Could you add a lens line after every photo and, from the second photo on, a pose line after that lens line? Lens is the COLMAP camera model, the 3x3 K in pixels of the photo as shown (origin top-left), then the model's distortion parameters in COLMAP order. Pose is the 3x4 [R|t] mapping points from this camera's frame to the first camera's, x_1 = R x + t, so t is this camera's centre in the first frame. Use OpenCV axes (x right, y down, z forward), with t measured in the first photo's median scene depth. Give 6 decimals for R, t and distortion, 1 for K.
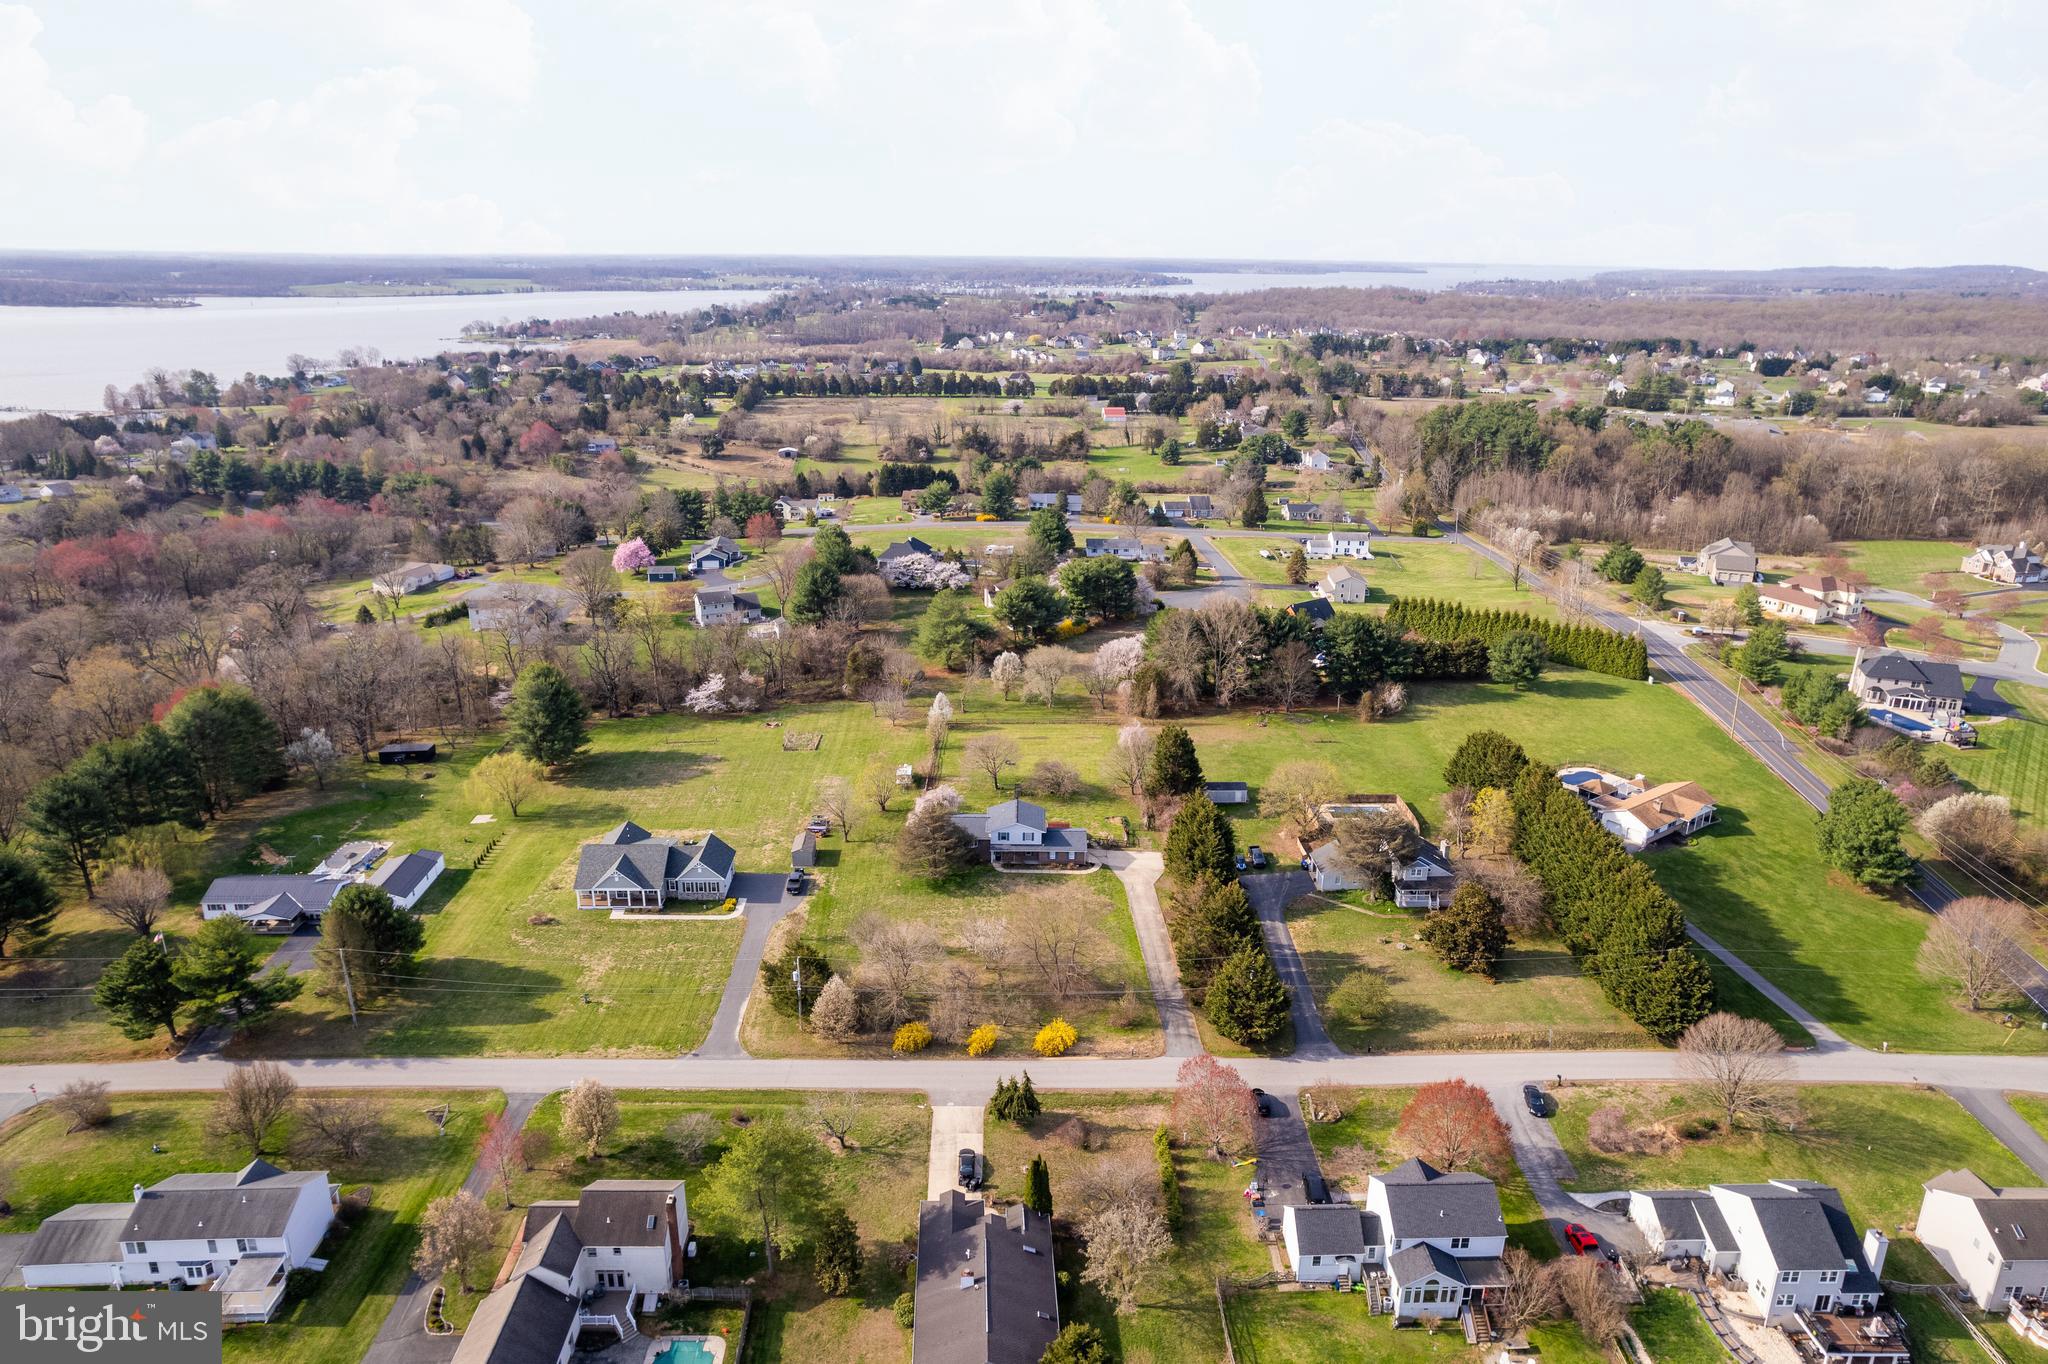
lens RADIAL K [[1320.3, 0, 1026.2], [0, 1320.3, 675.2], [0, 0, 1]] dist [-0.072908, 0.080273]
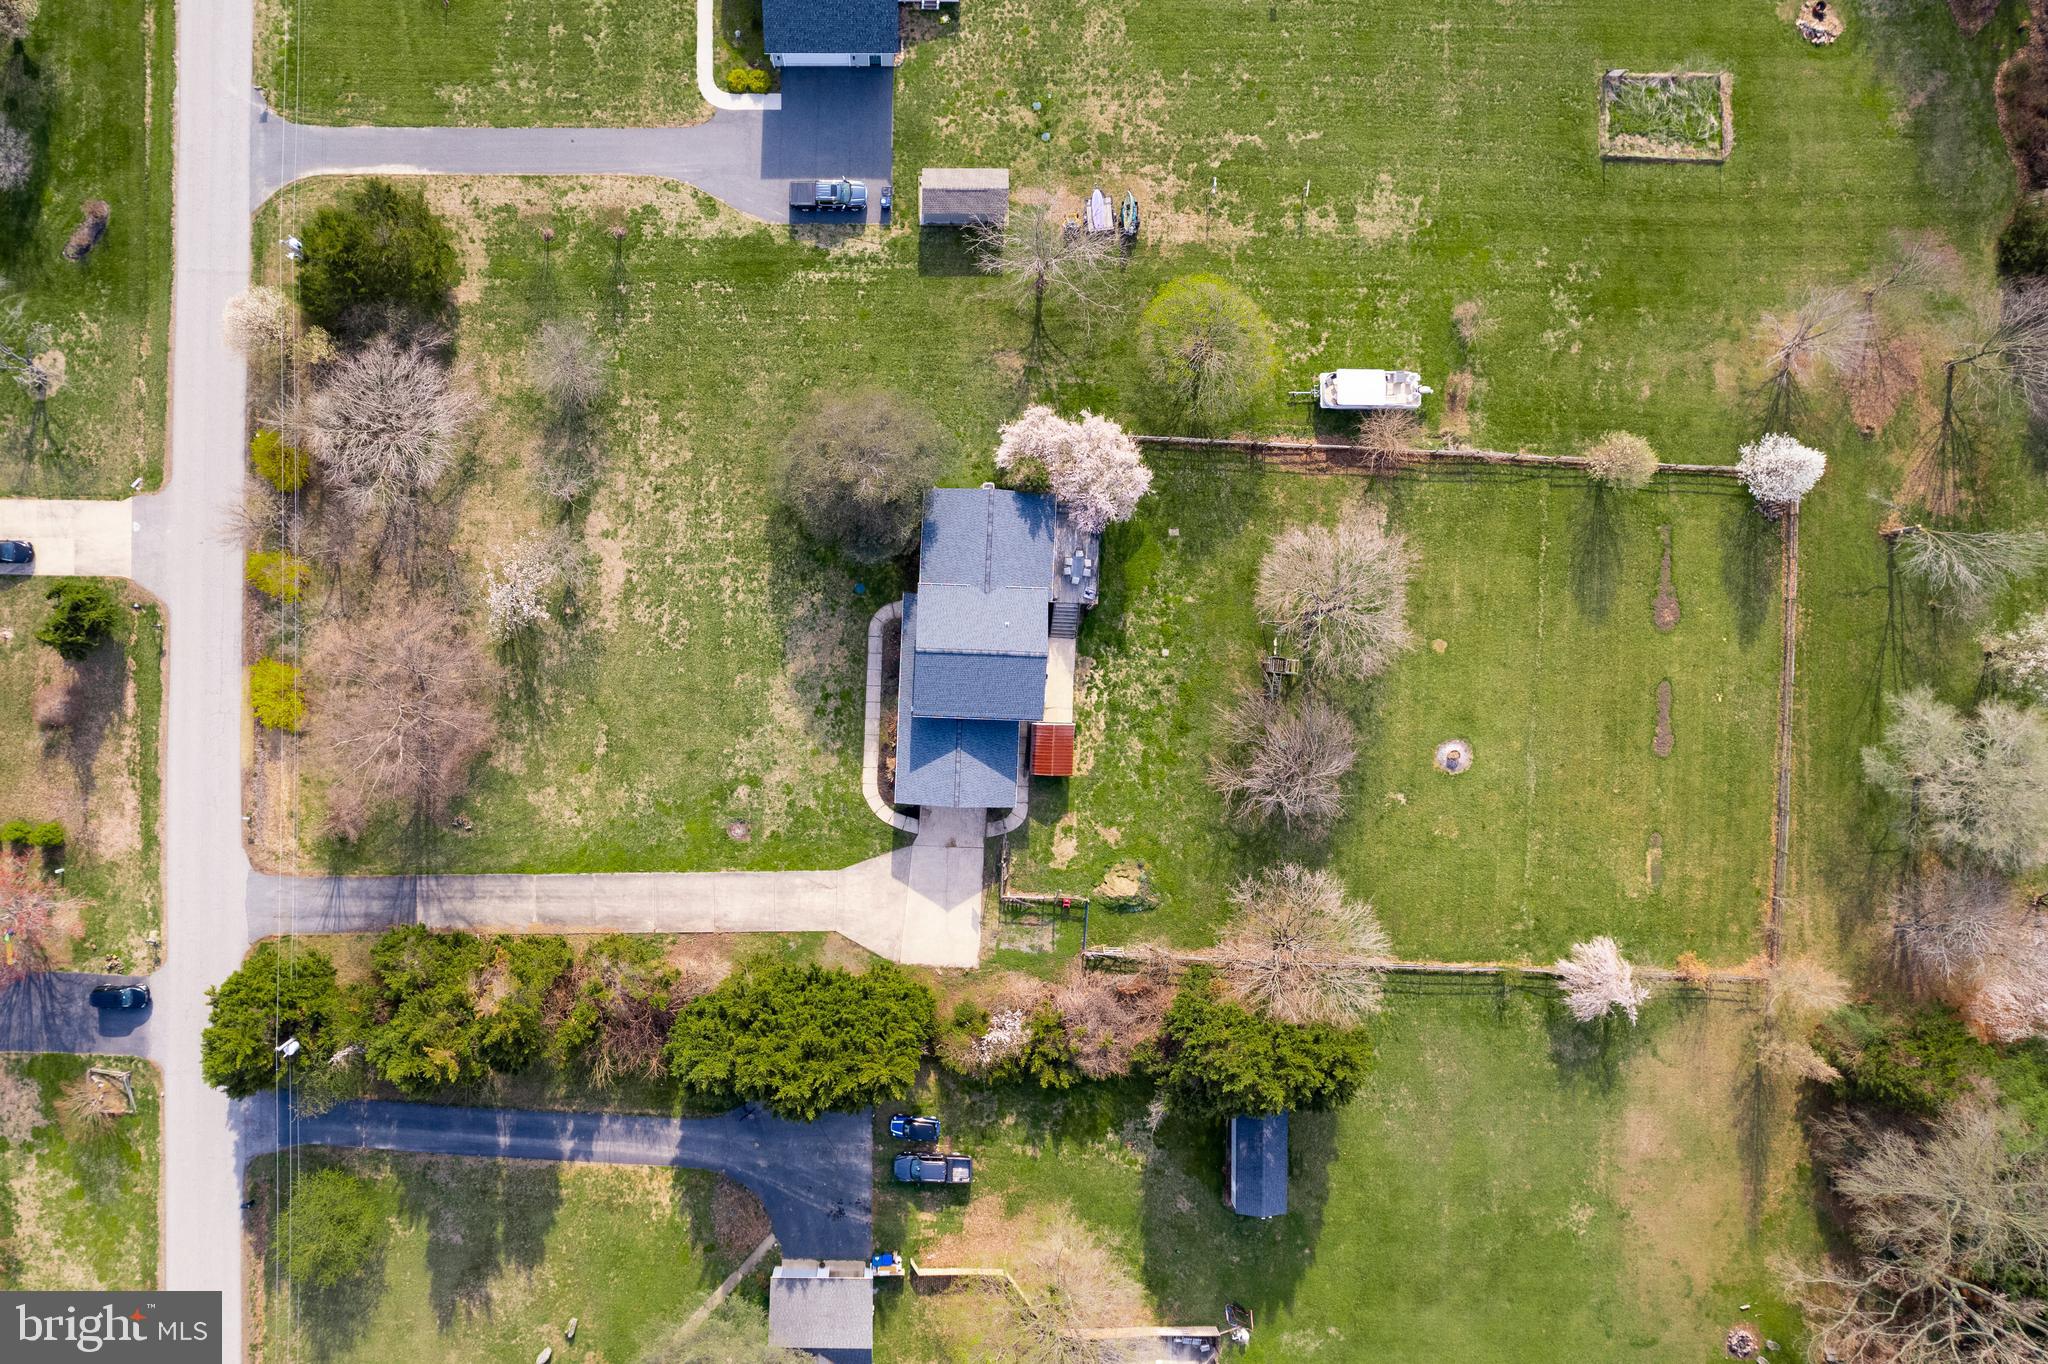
lens RADIAL K [[1293.6, 0, 1024.8], [0, 1293.6, 662.5], [0, 0, 1]] dist [-0.042914, 0.026318]
pose [[-0.038322, 0.999216, -0.009949, -0.000058], [-0.310942, -0.002463, 0.950426, -0.230833], [0.949656, 0.039516, 0.310793, 0.670516]]
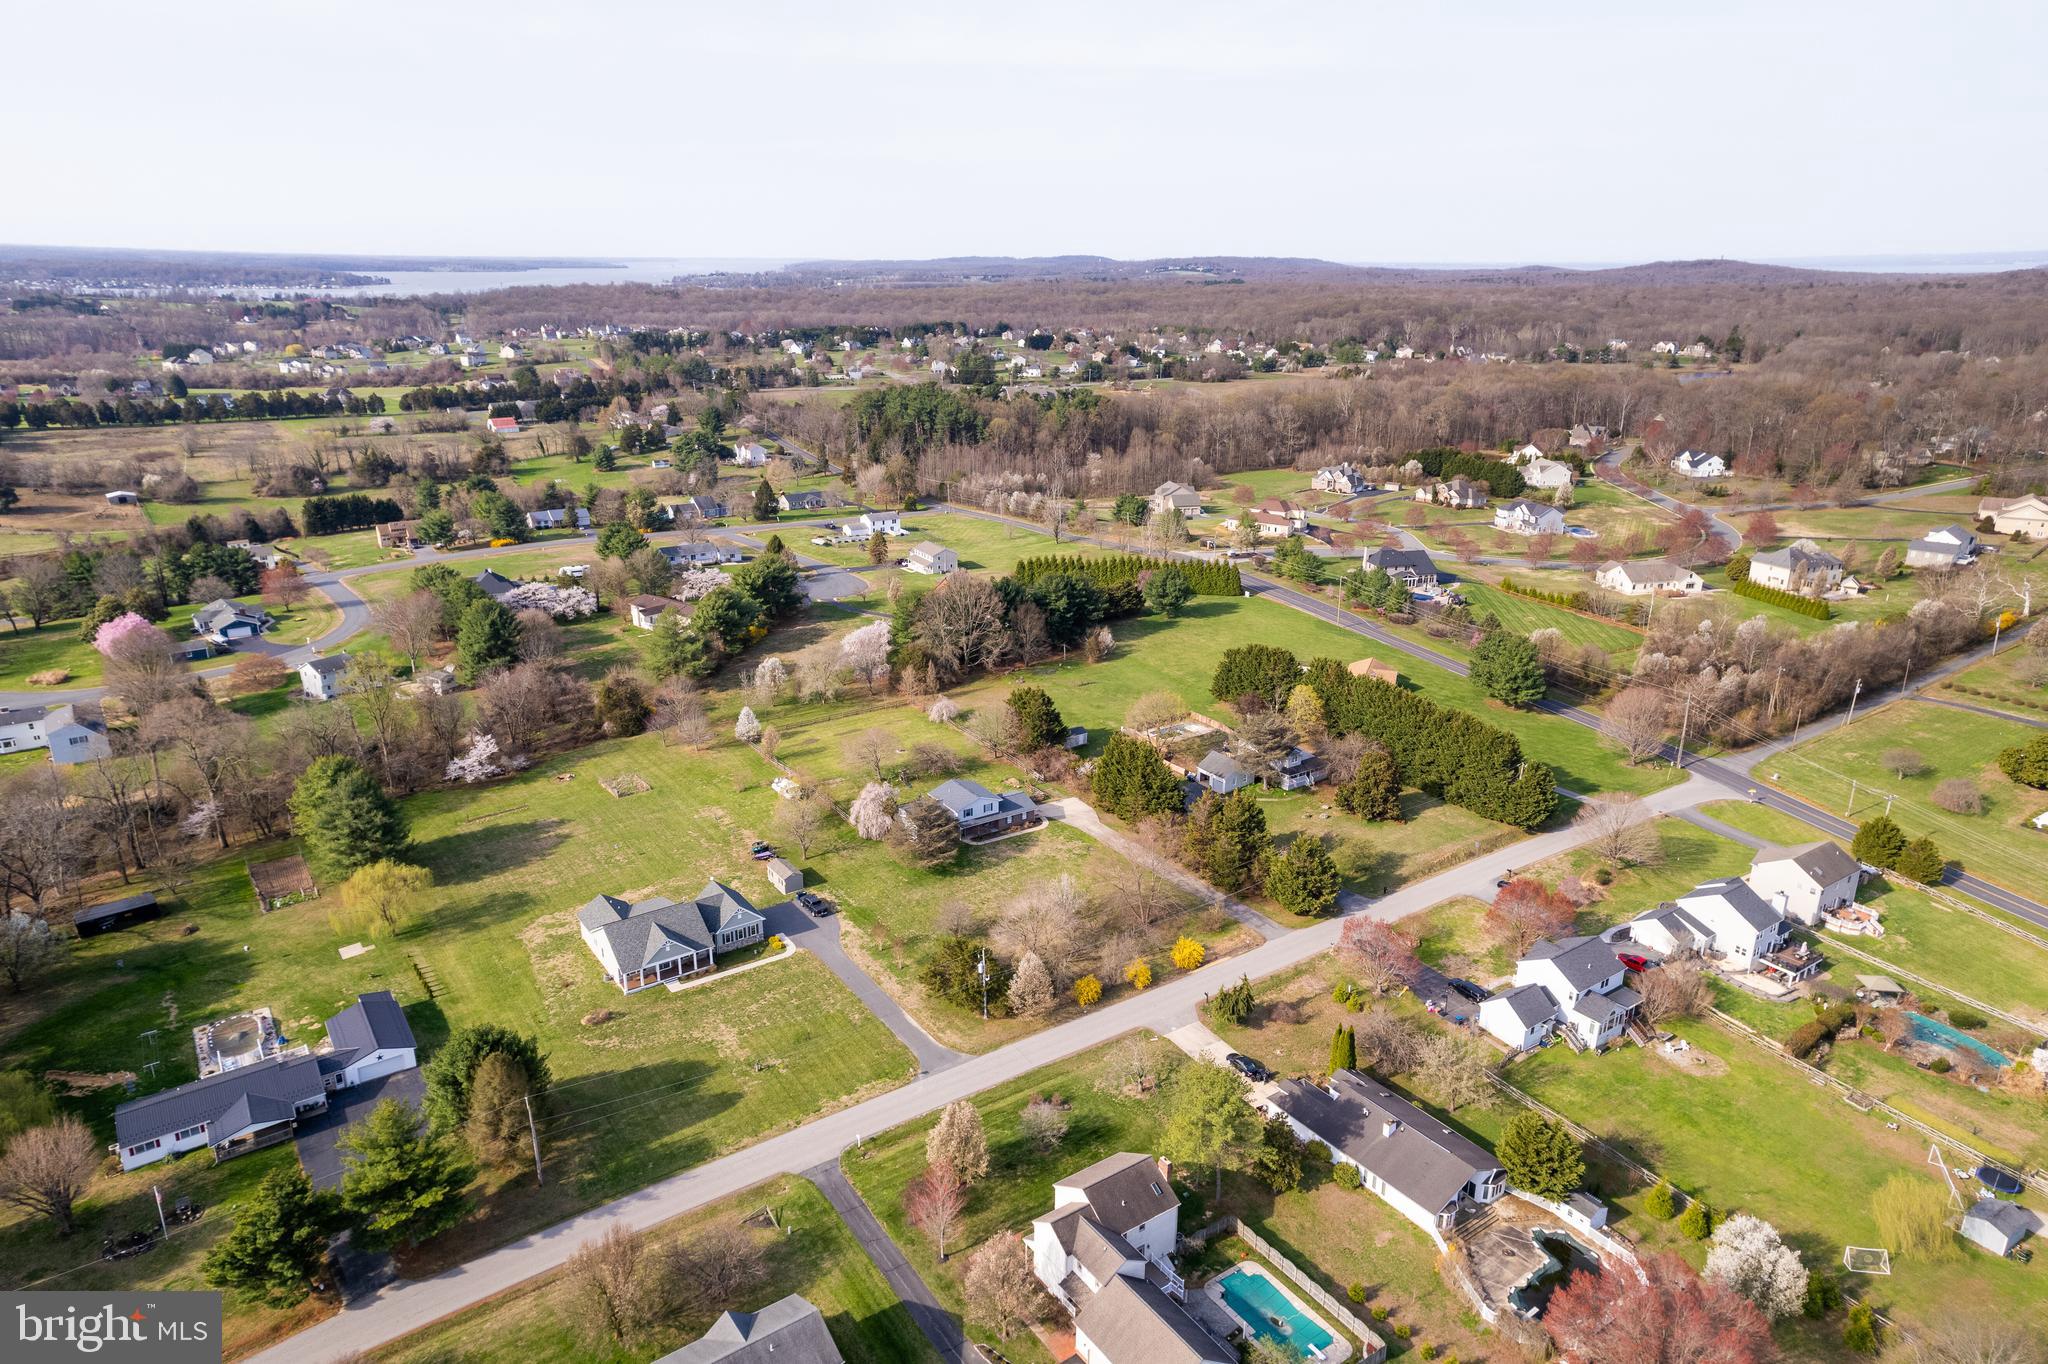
lens RADIAL K [[1276.8, 0, 1024.0], [0, 1276.8, 682.0], [0, 0, 1]] dist [-0.000332, 0.044988]
pose [[0.838944, -0.178711, 0.514038, -0.365150], [0.171164, 0.983259, 0.062491, -0.028280], [-0.516601, 0.035558, 0.855488, 0.069552]]
